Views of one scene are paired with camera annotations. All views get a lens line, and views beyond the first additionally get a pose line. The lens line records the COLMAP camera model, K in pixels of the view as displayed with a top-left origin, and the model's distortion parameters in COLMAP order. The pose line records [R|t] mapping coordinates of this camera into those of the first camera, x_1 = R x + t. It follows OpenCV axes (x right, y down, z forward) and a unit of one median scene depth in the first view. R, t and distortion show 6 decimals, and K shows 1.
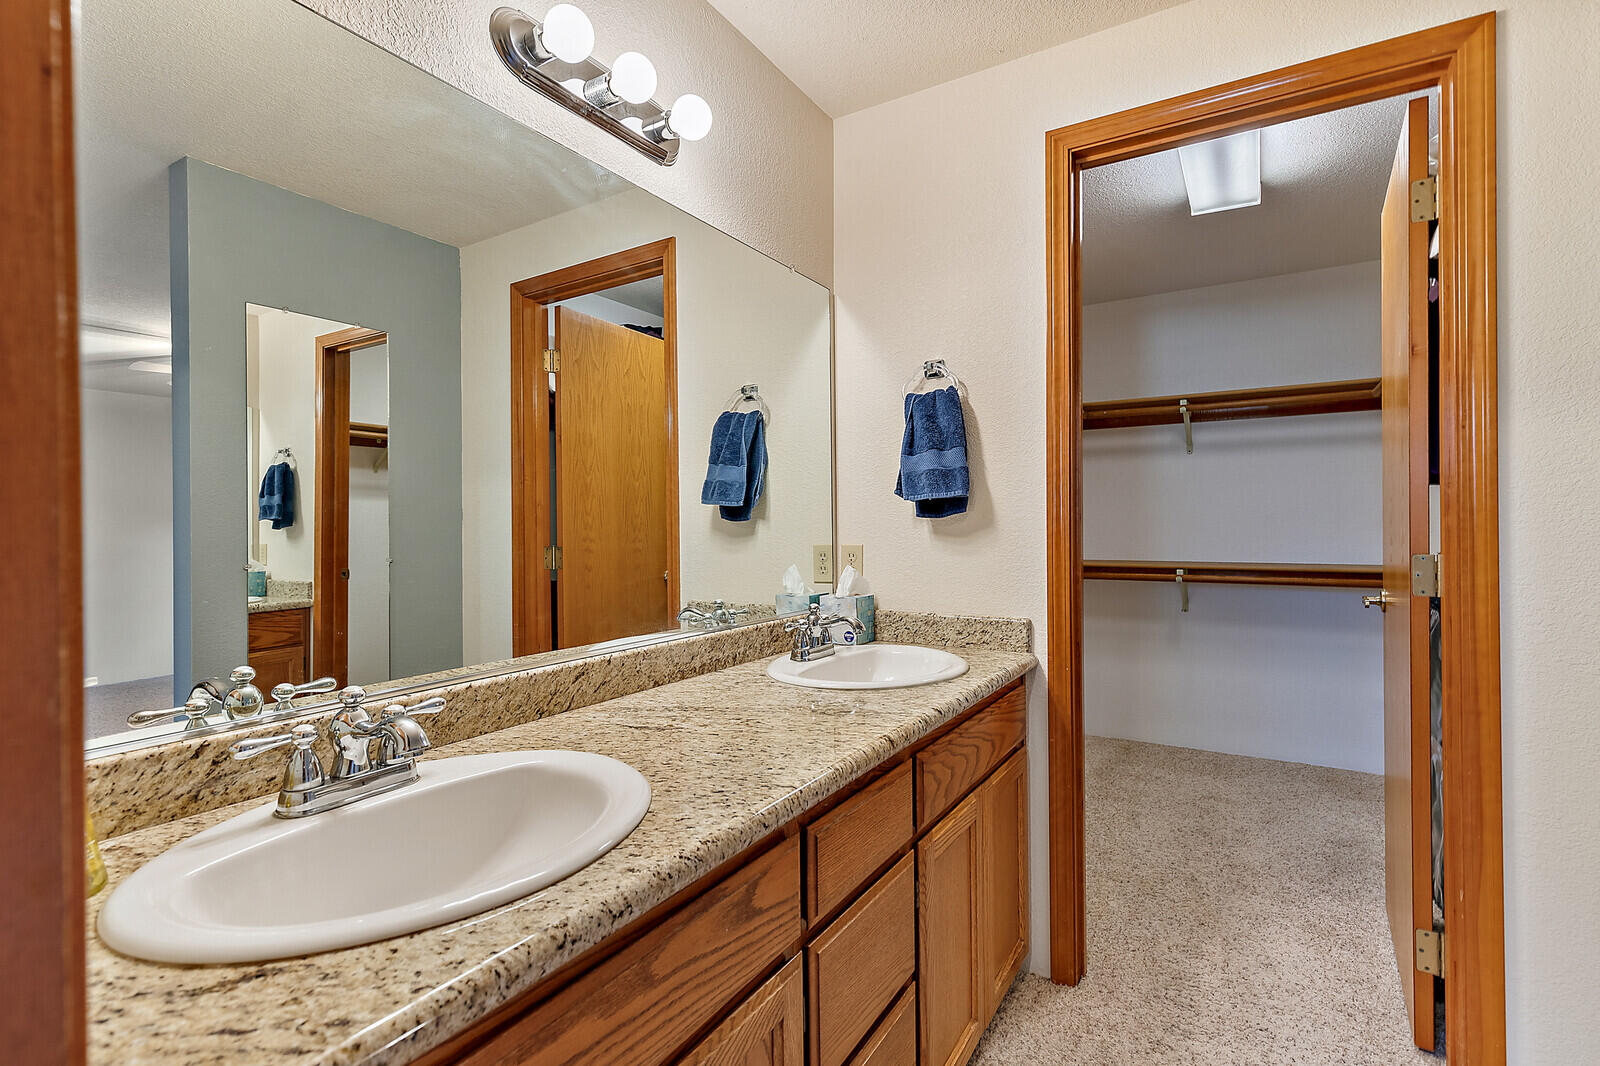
lens RADIAL K [[753.5, 0, 800.3], [0, 753.5, 529.4], [0, 0, 1]] dist [0.008007, -0.000882]
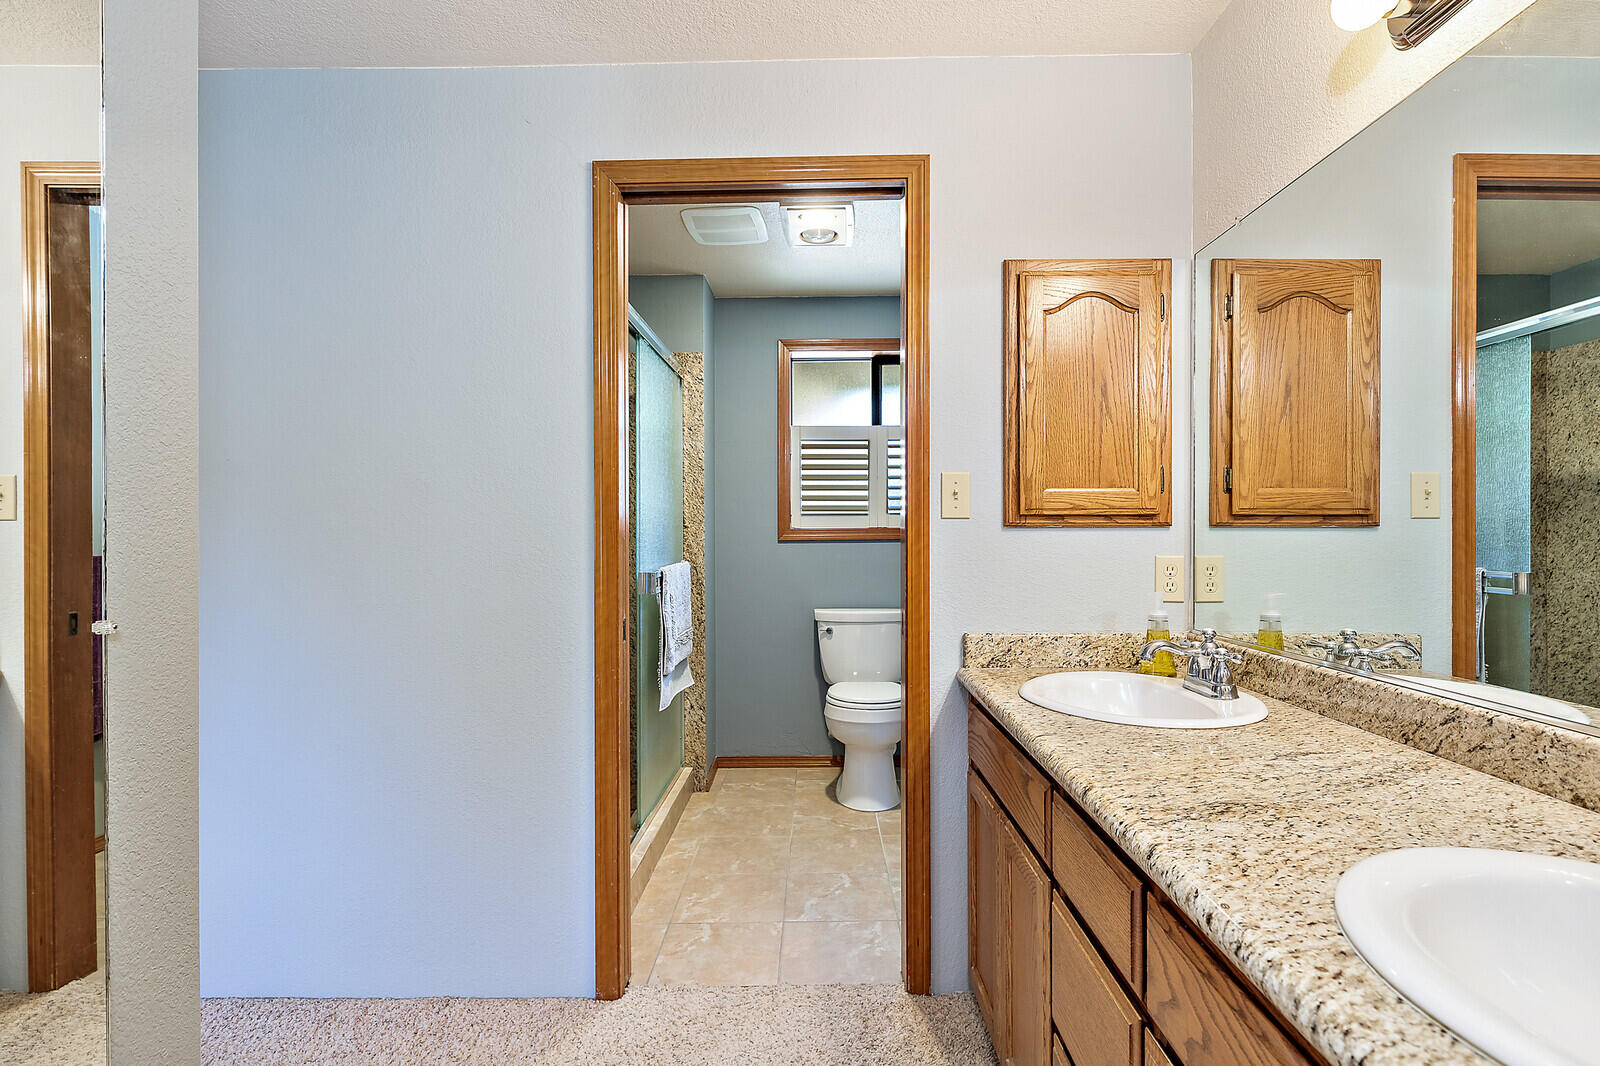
lens RADIAL K [[863.3, 0, 800.6], [0, 863.3, 535.9], [0, 0, 1]] dist [-0.005163, -0.000825]
pose [[-0.860407, 0.012618, -0.509452, 0.787964], [0.008338, 0.999908, 0.010685, -0.016460], [0.509540, 0.004946, -0.860433, 1.490093]]
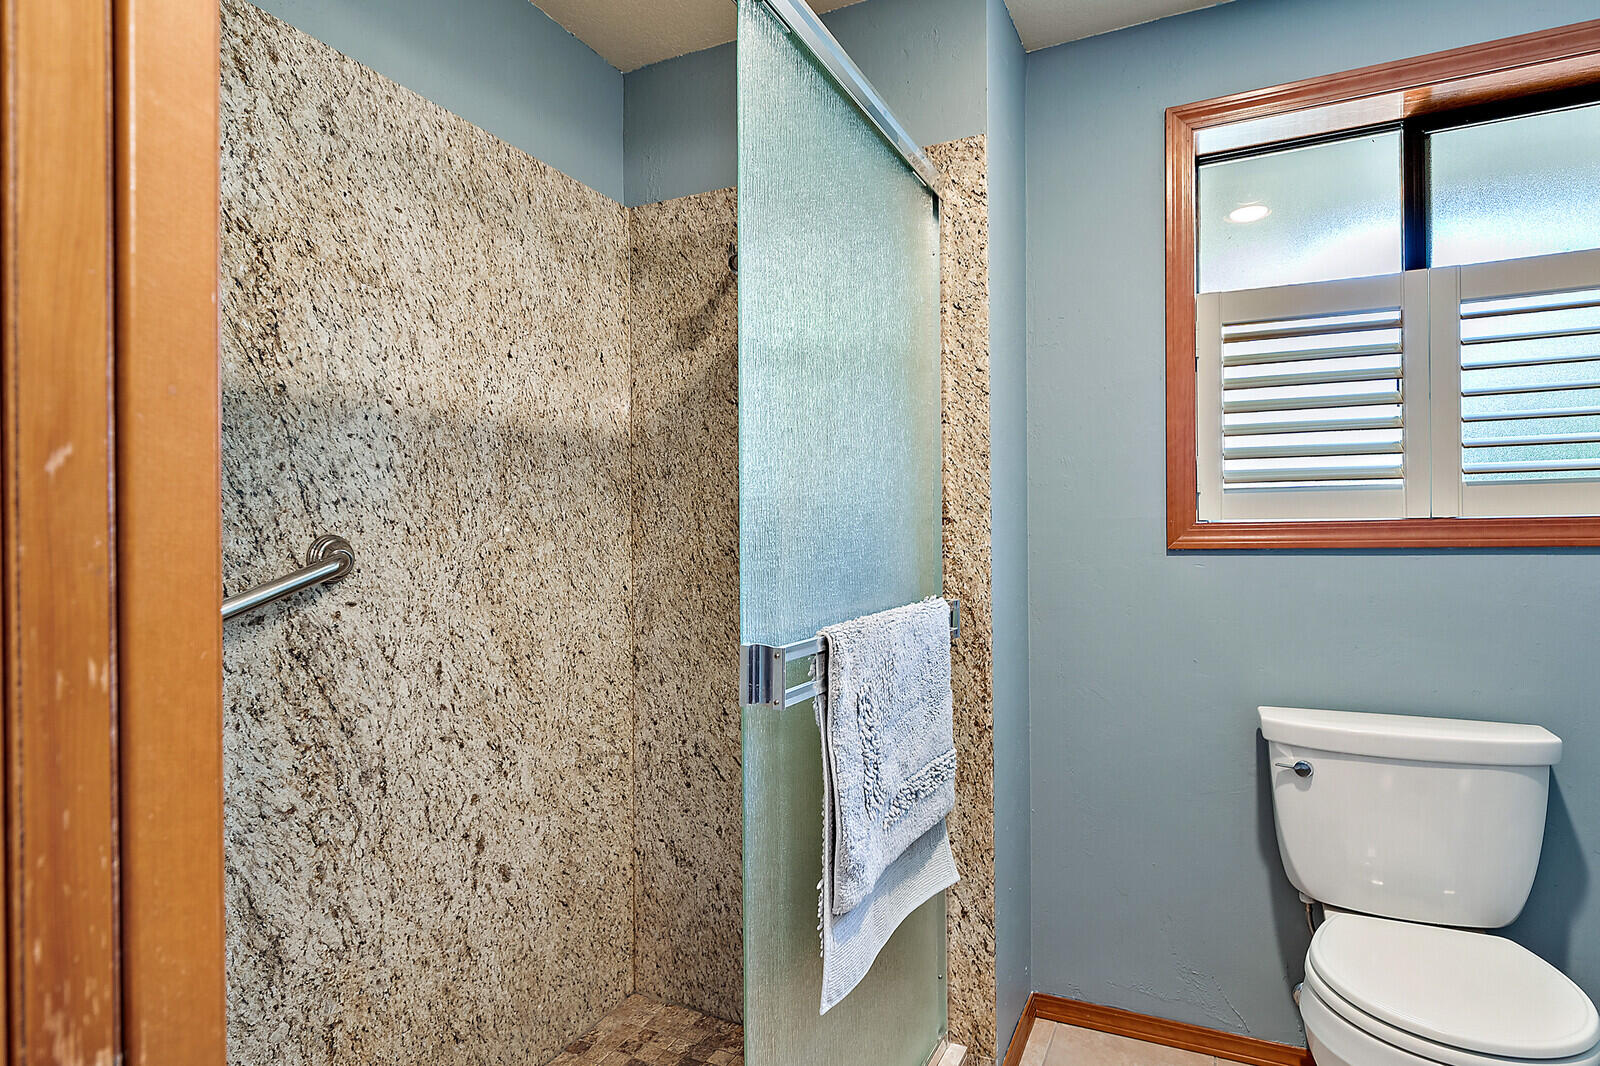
lens RADIAL K [[863.3, 0, 808.1], [0, 863.3, 534.7], [0, 0, 1]] dist [-0.005163, -0.000825]
pose [[-0.993838, 0.016338, -0.109634, 0.532783], [0.015867, 0.999861, 0.005172, -0.013283], [0.109703, 0.003401, -0.993959, 1.036287]]
